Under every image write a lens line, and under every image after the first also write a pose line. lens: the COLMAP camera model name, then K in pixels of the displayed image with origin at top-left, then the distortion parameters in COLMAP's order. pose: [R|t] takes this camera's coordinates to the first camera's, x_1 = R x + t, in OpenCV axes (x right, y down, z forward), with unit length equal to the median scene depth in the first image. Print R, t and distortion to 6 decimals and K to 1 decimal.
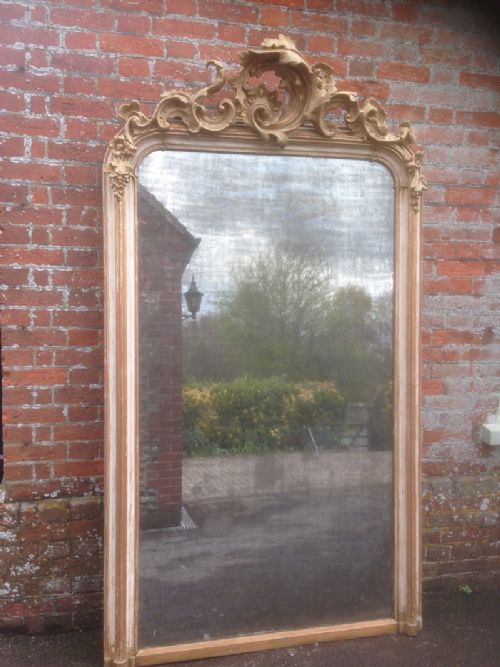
lens RADIAL K [[550.1, 0, 248.9], [0, 550.1, 324.1], [0, 0, 1]] dist [0.052307, -0.003289]
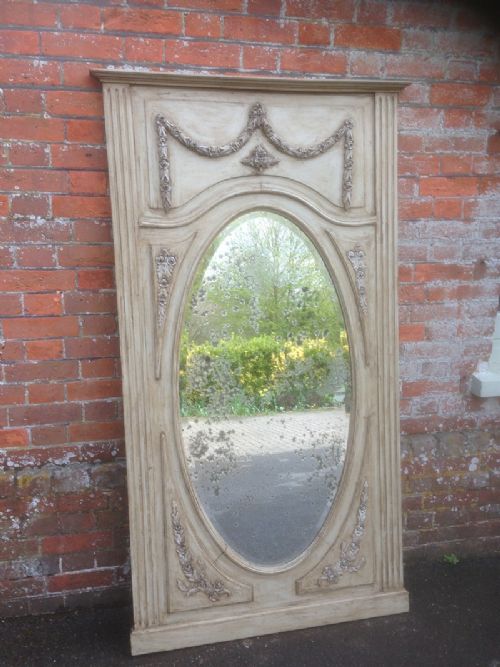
lens RADIAL K [[550.1, 0, 244.7], [0, 550.1, 335.0], [0, 0, 1]] dist [0.052307, -0.003289]
pose [[0.999572, -0.029083, -0.003162, 0.076004], [0.029249, 0.995644, 0.088534, 0.035710], [0.000573, -0.088589, 0.996068, 0.157078]]
